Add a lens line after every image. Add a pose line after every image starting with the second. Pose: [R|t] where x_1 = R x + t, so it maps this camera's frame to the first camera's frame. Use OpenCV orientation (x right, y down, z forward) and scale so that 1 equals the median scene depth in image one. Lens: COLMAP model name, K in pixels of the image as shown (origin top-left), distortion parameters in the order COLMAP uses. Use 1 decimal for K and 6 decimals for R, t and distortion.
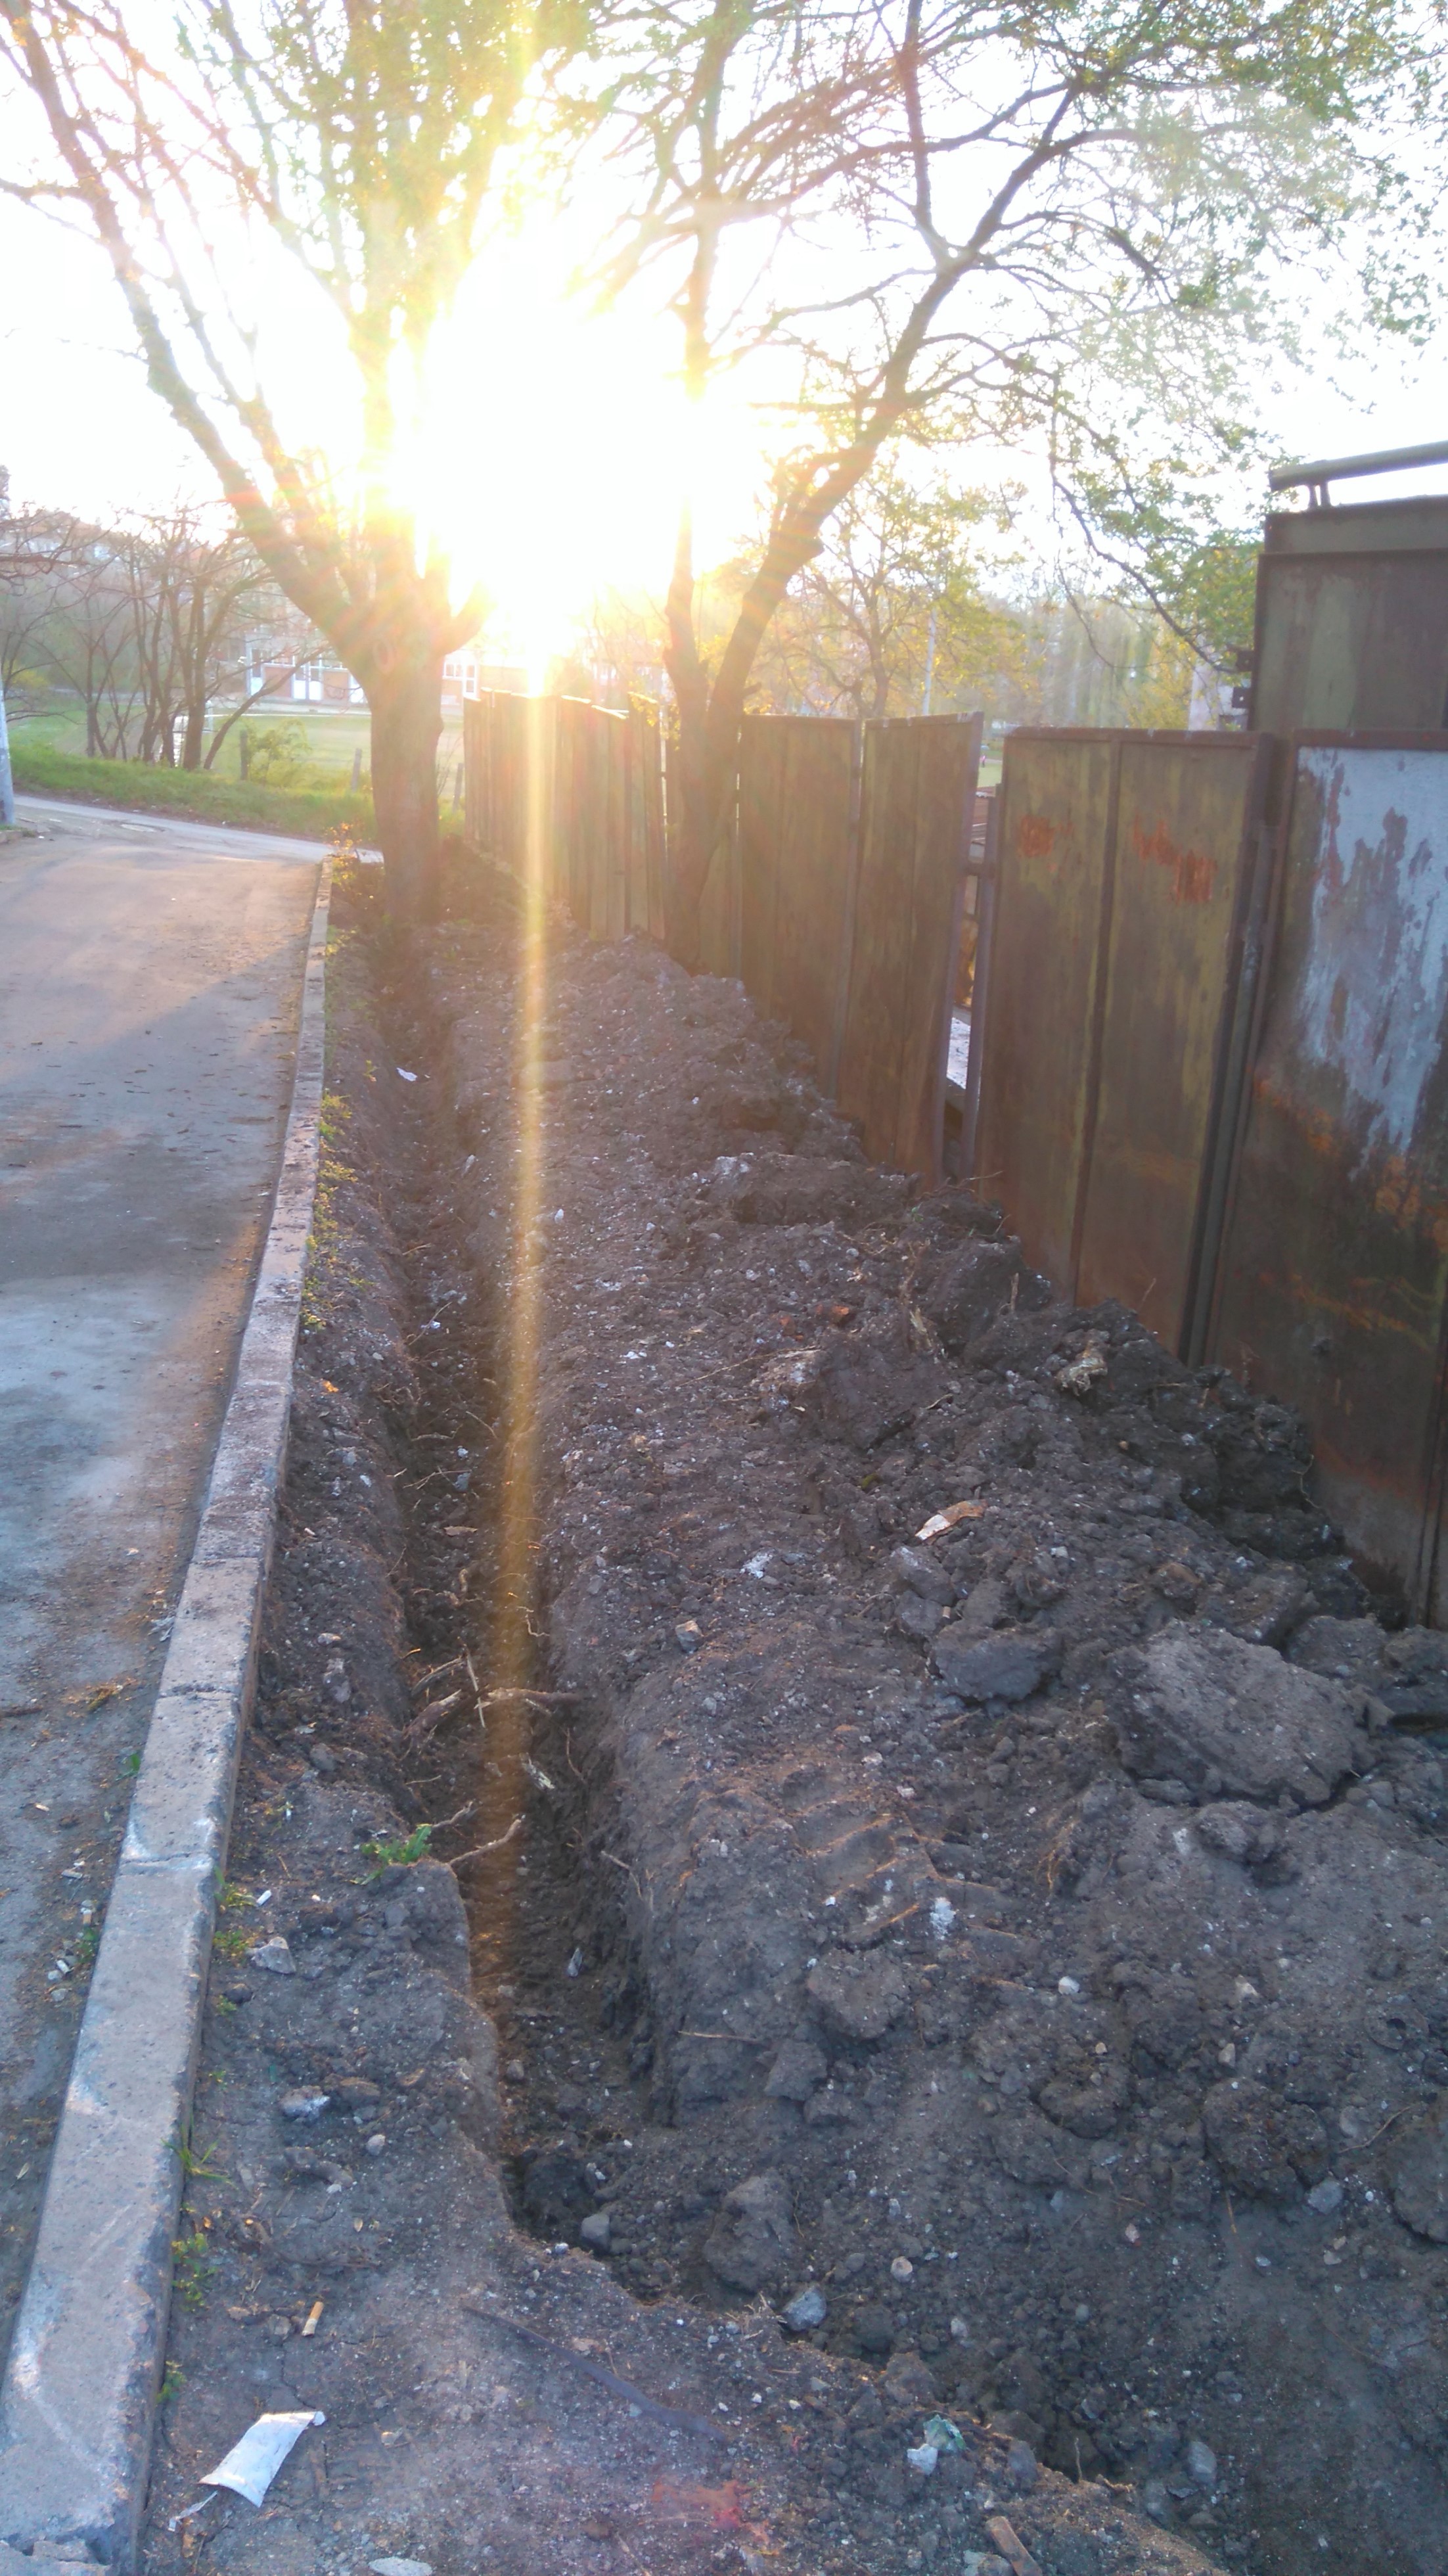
lens RADIAL K [[1903.8, 0, 724.0], [0, 1903.8, 1288.0], [0, 0, 1]] dist [0.115762, -0.183211]
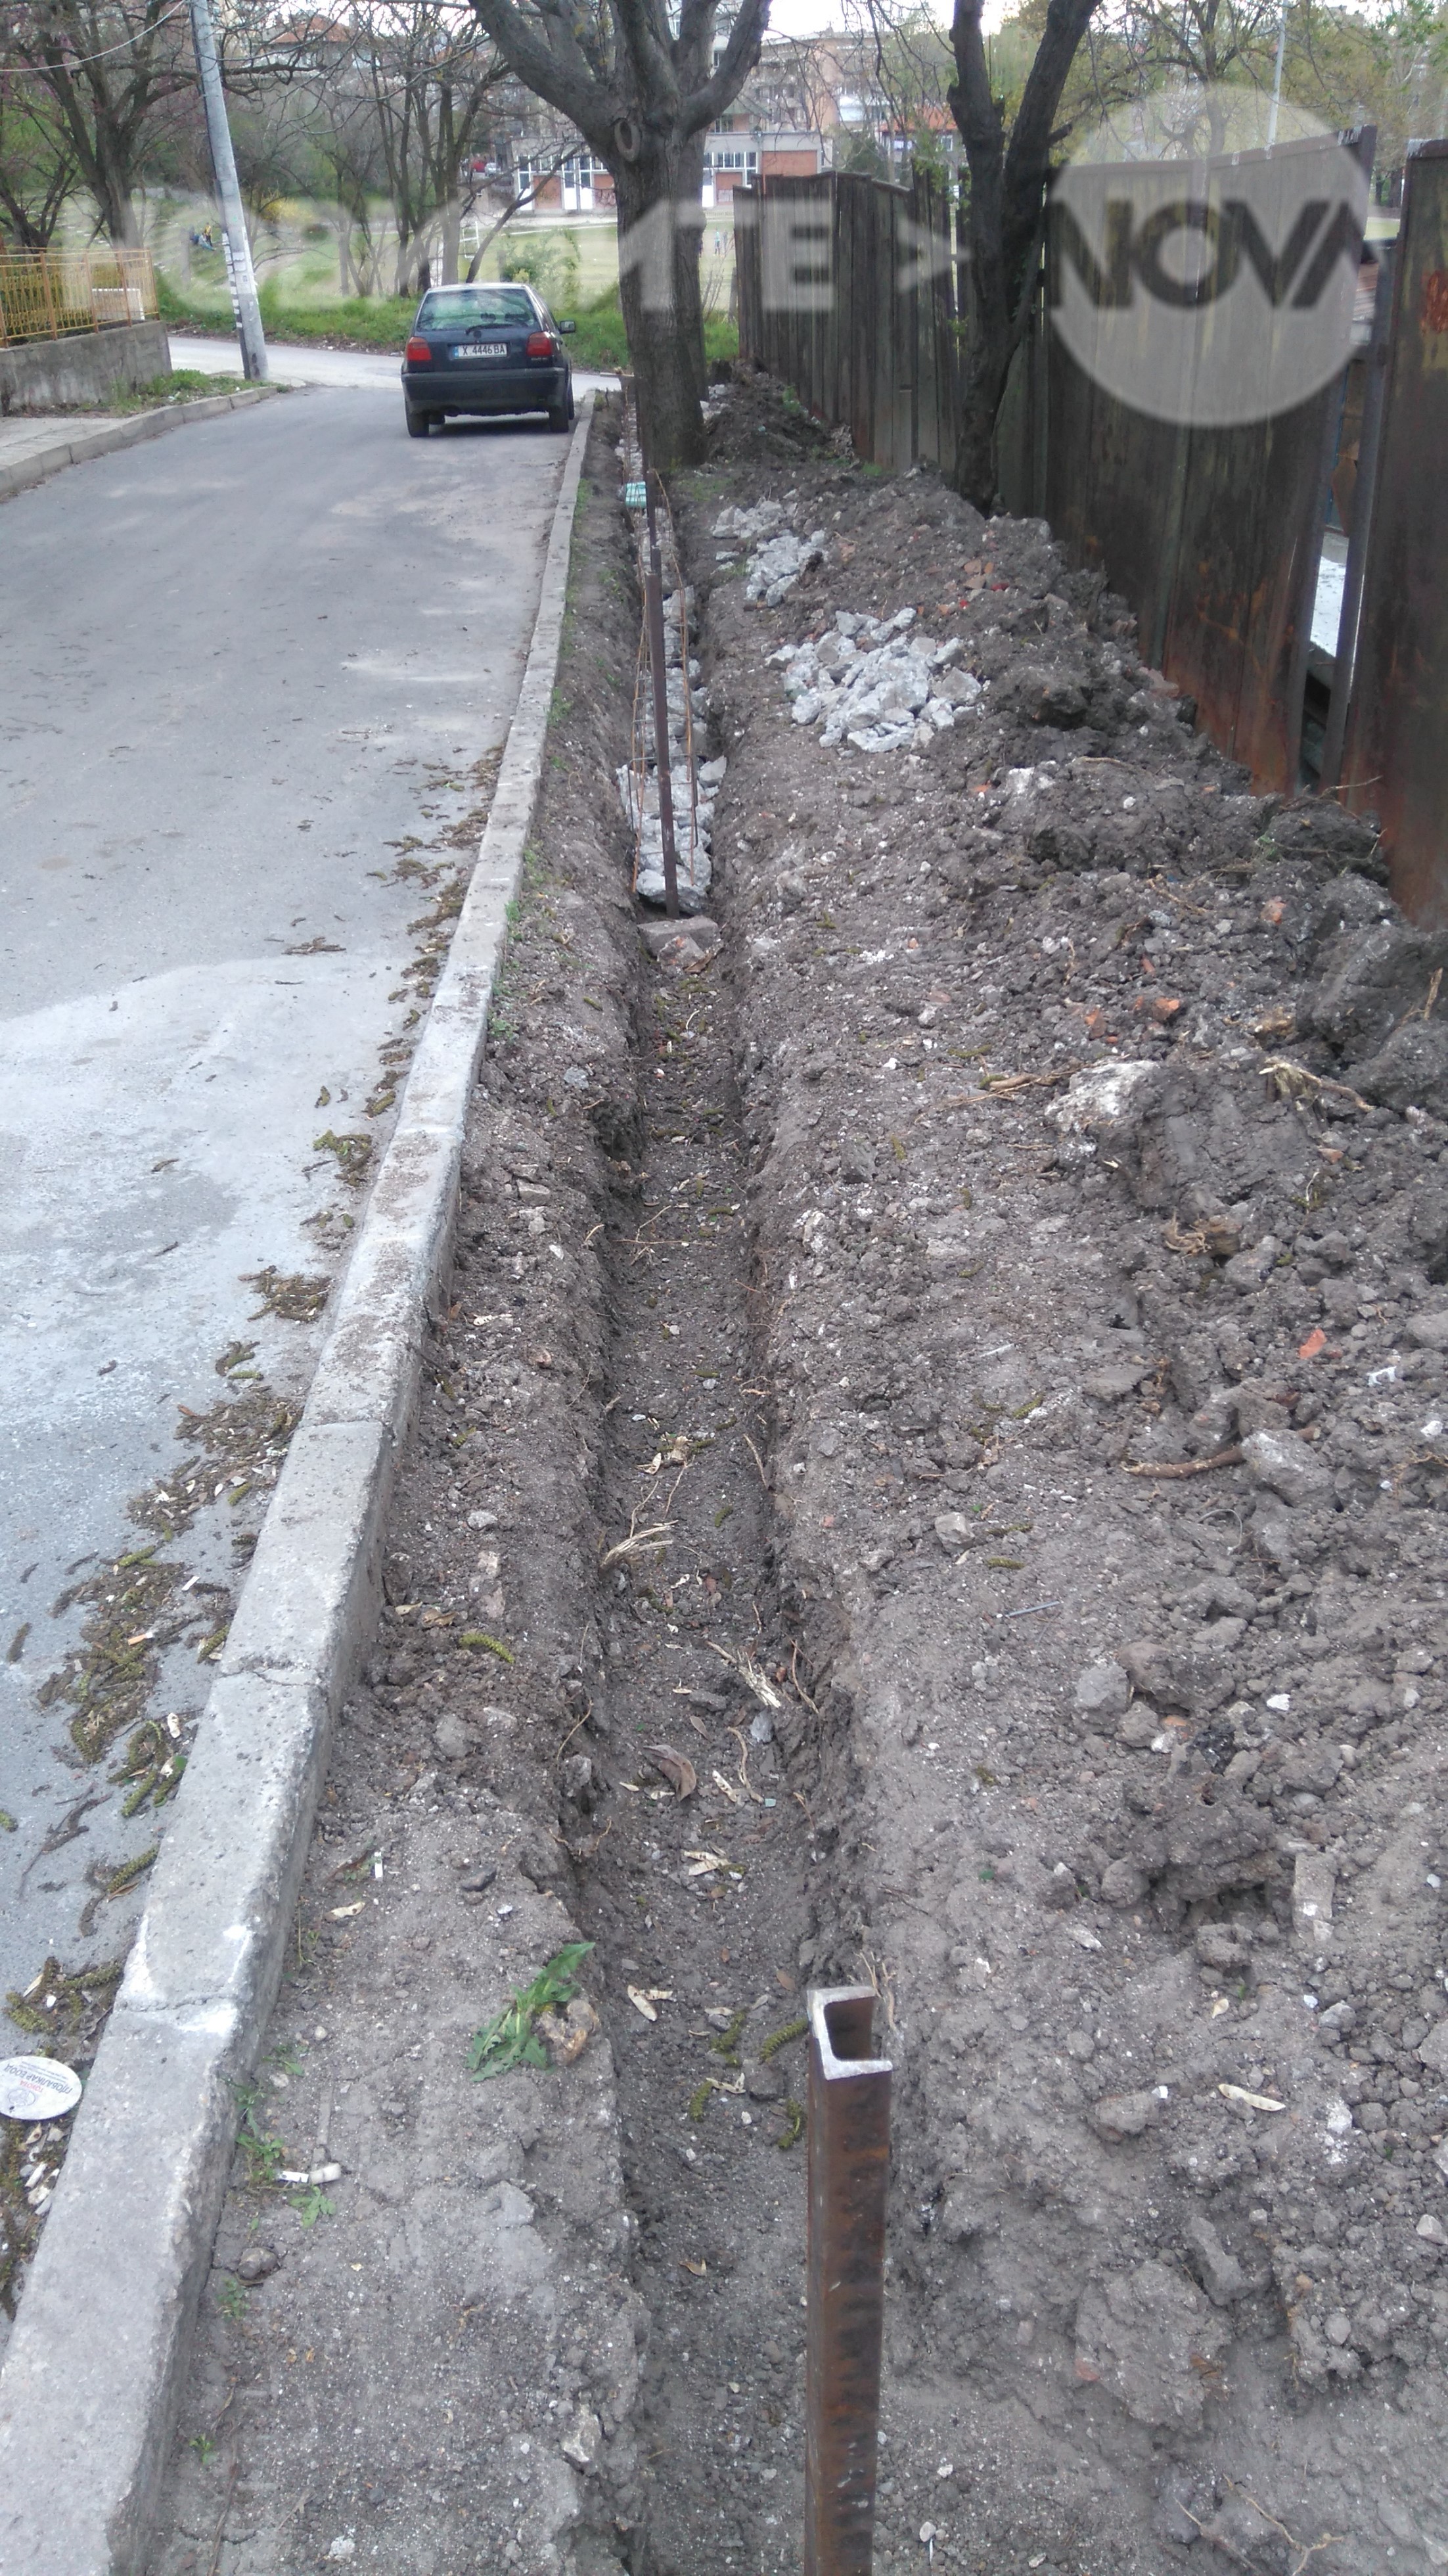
lens RADIAL K [[1903.8, 0, 724.0], [0, 1903.8, 1288.0], [0, 0, 1]] dist [0.115762, -0.183211]
pose [[0.987637, 0.001442, -0.156752, 0.006657], [0.033132, 0.975448, 0.217721, -0.051249], [0.153217, -0.220223, 0.963341, 0.218637]]
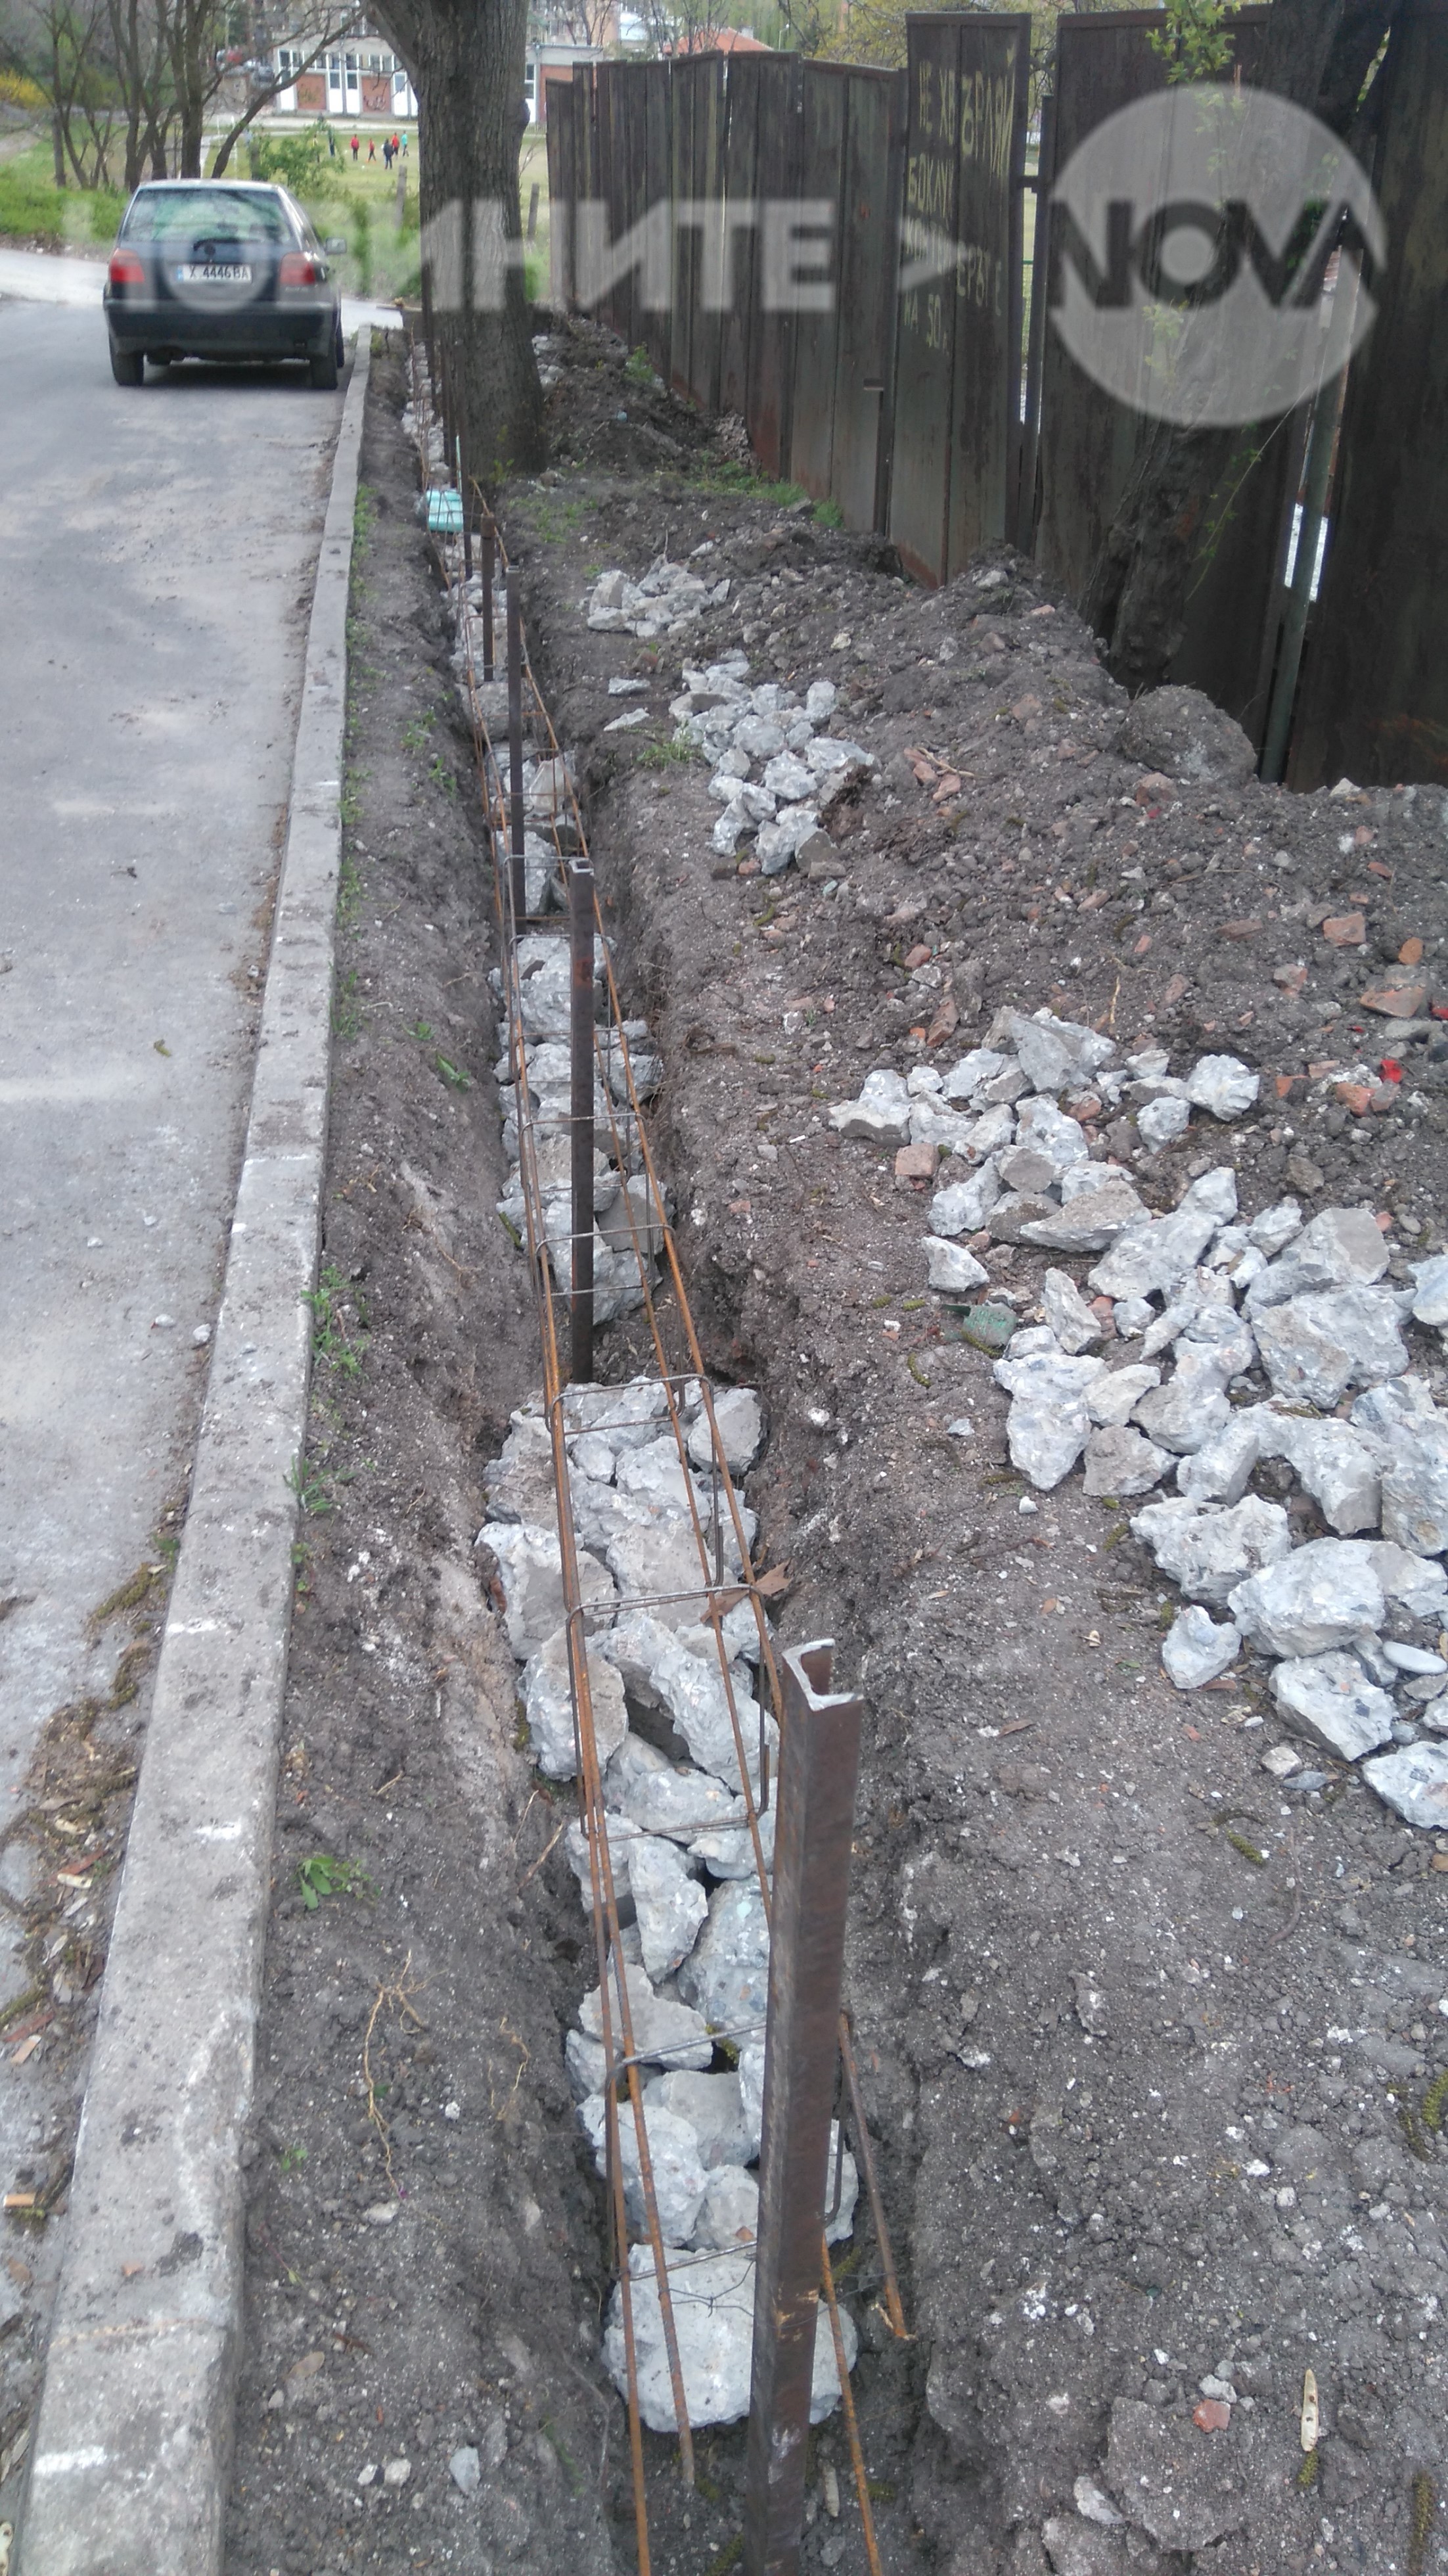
lens RADIAL K [[1991.0, 0, 724.0], [0, 1991.0, 1288.0], [0, 0, 1]] dist [0.101283, -0.149993]
pose [[0.998971, 0.008811, -0.044485, -0.223613], [0.001701, 0.972973, 0.230911, -0.320478], [0.045317, -0.230749, 0.971957, 1.218959]]
